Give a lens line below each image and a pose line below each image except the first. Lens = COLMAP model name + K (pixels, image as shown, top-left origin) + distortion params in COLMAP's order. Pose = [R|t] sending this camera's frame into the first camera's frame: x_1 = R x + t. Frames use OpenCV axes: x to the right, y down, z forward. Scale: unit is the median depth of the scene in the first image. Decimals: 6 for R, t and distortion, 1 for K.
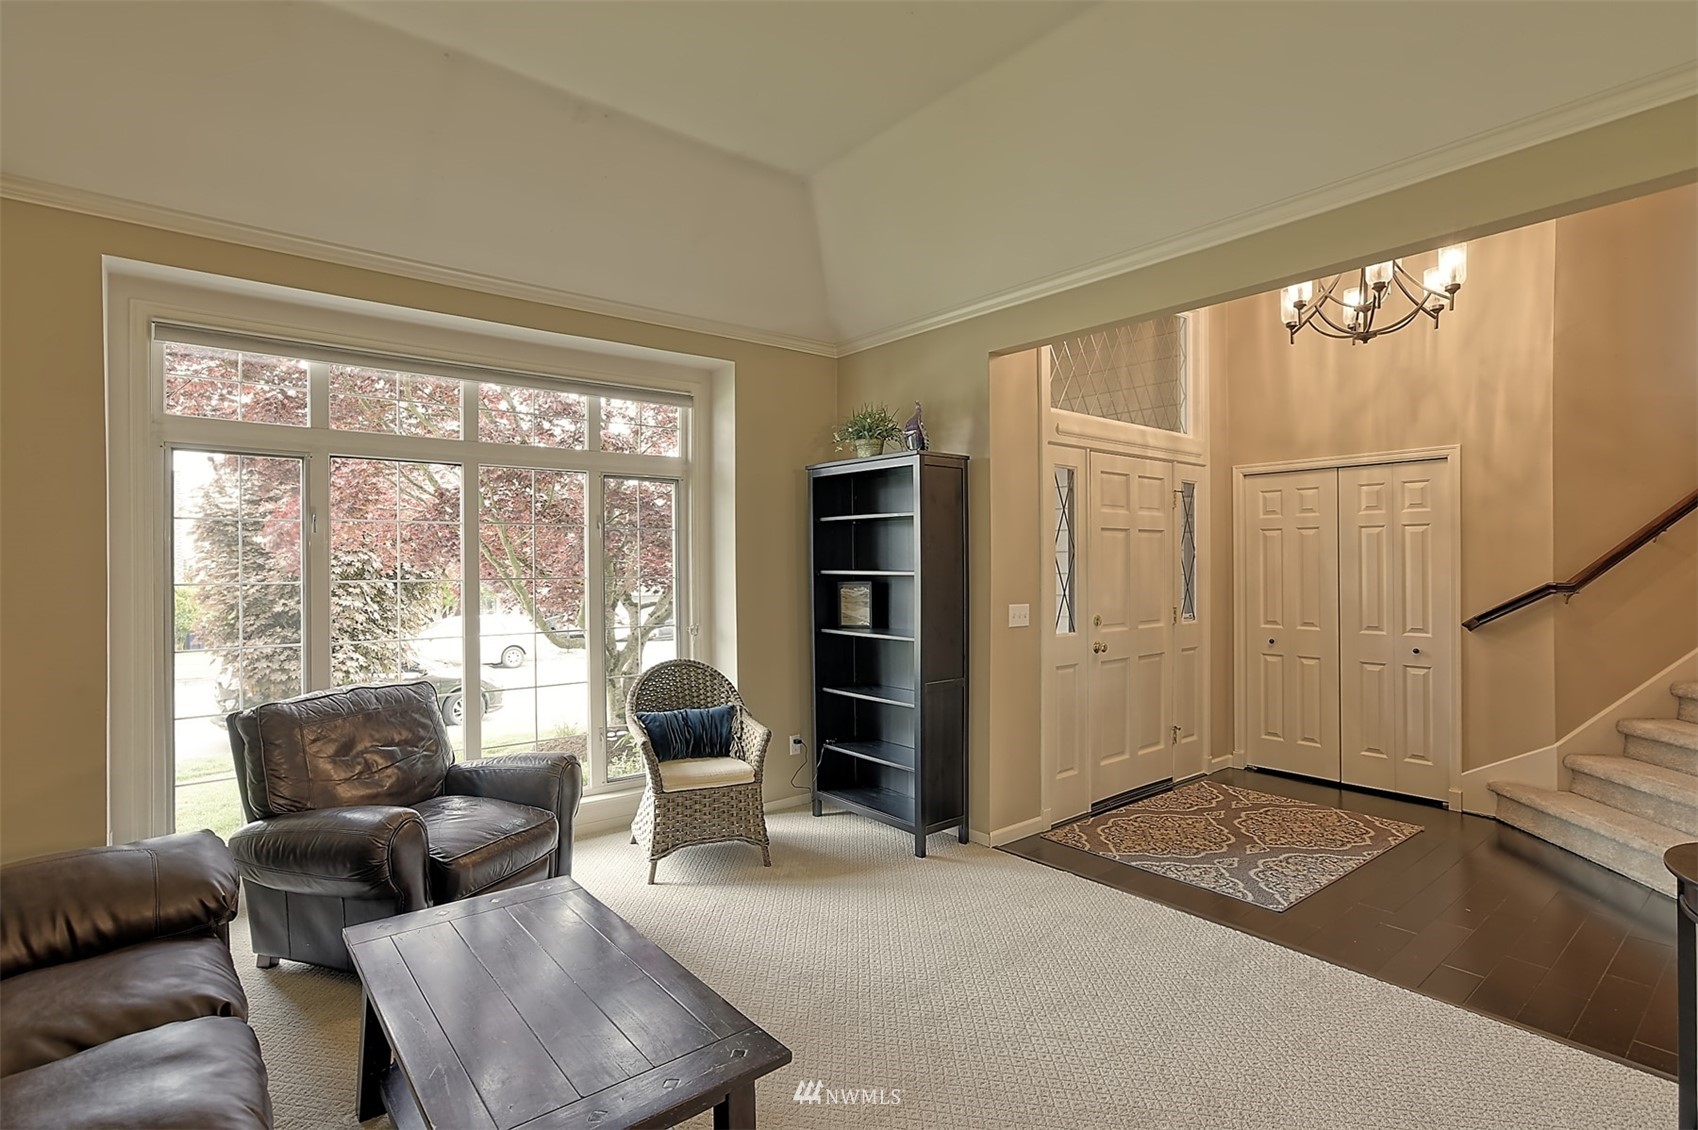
lens RADIAL K [[831.6, 0, 826.9], [0, 831.6, 561.6], [0, 0, 1]] dist [-0.018874, 0.018041]
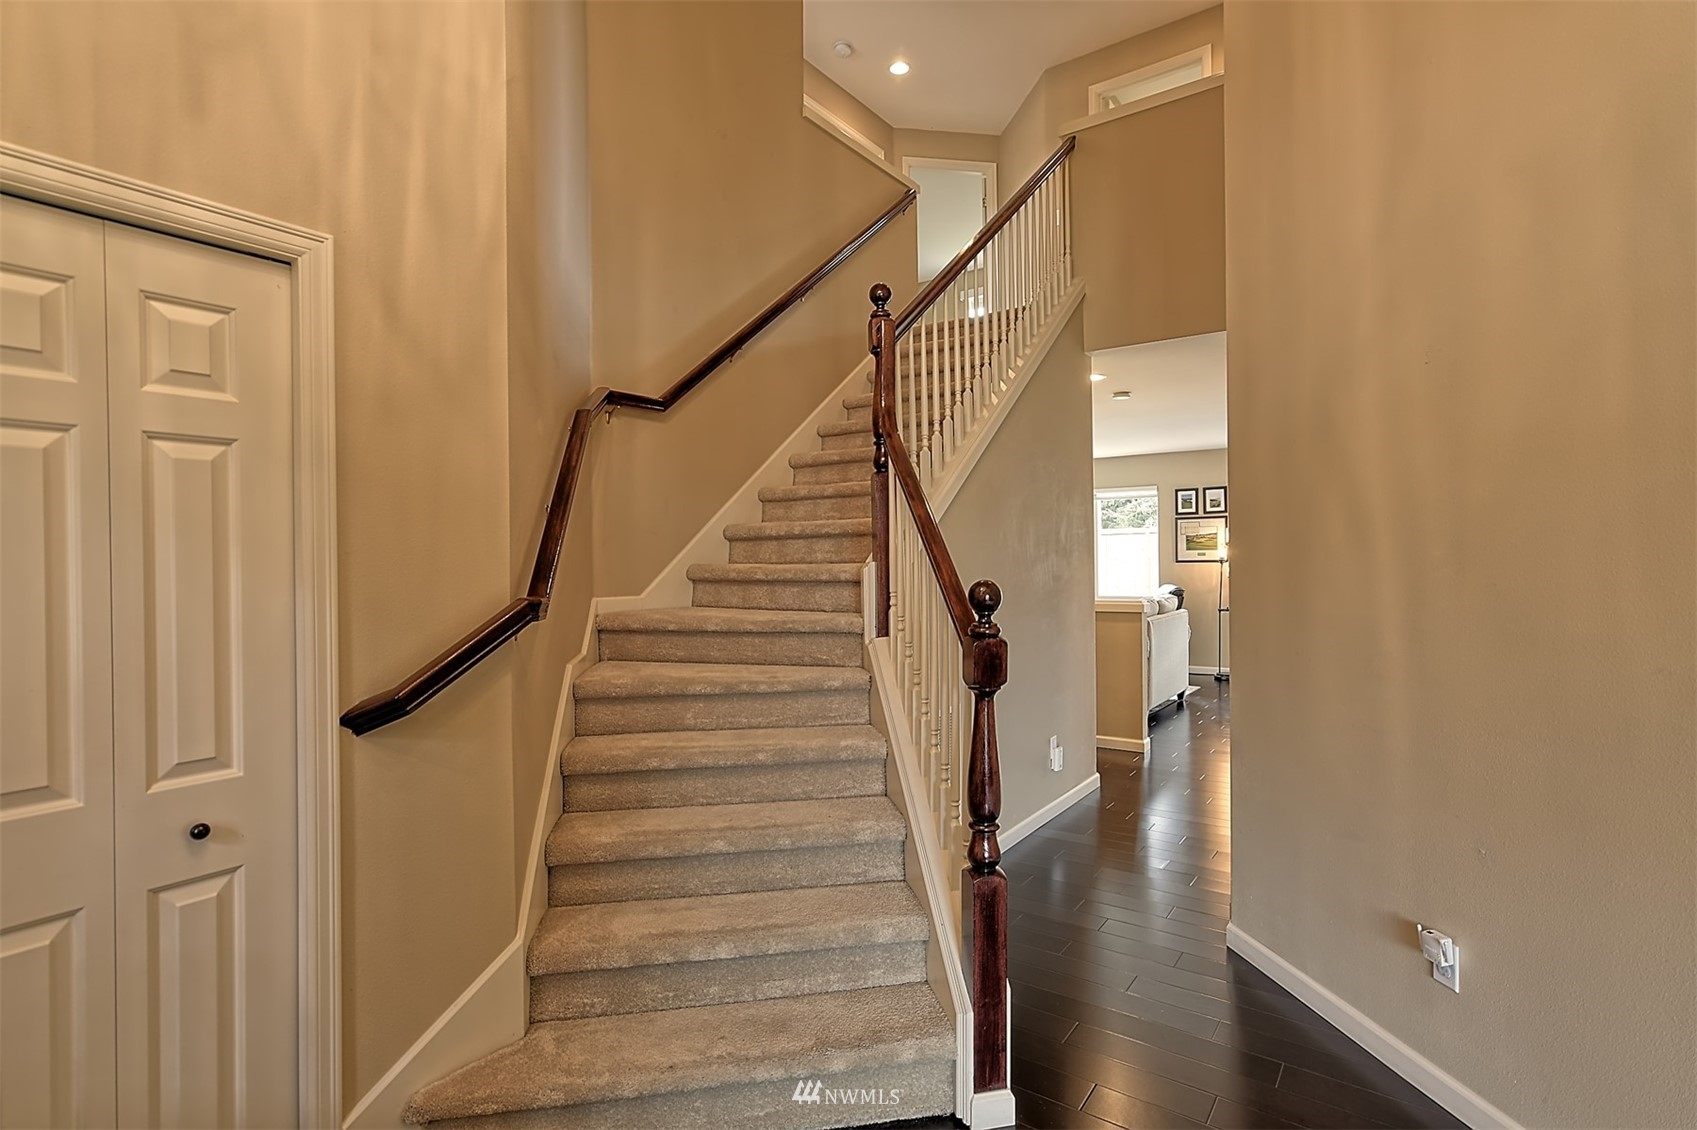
lens RADIAL K [[831.1, 0, 848.2], [0, 831.1, 560.1], [0, 0, 1]] dist [-0.018874, 0.018041]
pose [[-0.269416, 0.007980, 0.962991, 0.326486], [0.014577, 0.999885, -0.004207, 0.007808], [-0.962913, 0.012904, -0.269502, 0.830780]]
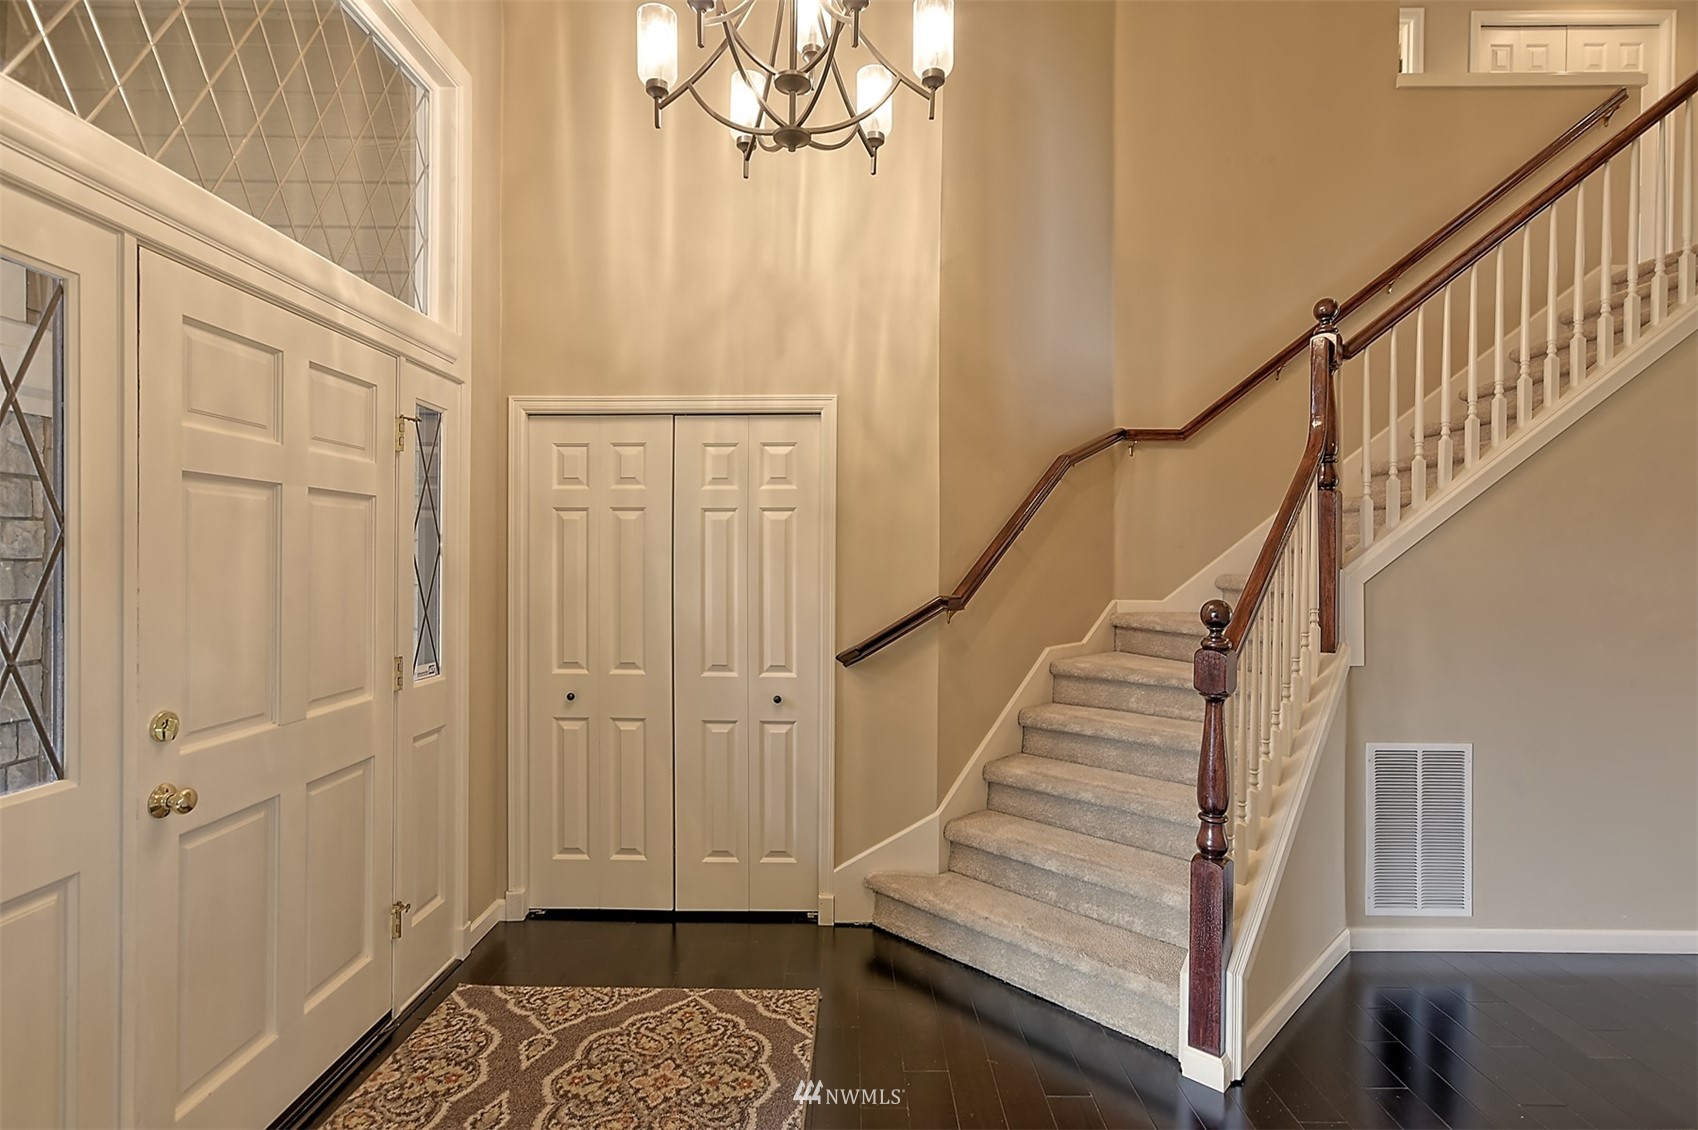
lens RADIAL K [[831.6, 0, 866.6], [0, 831.6, 565.5], [0, 0, 1]] dist [-0.018874, 0.018041]
pose [[0.617884, 0.003780, 0.786260, 0.222680], [-0.007425, 0.999972, 0.001028, -0.000728], [-0.786234, -0.006473, 0.617894, 0.521041]]
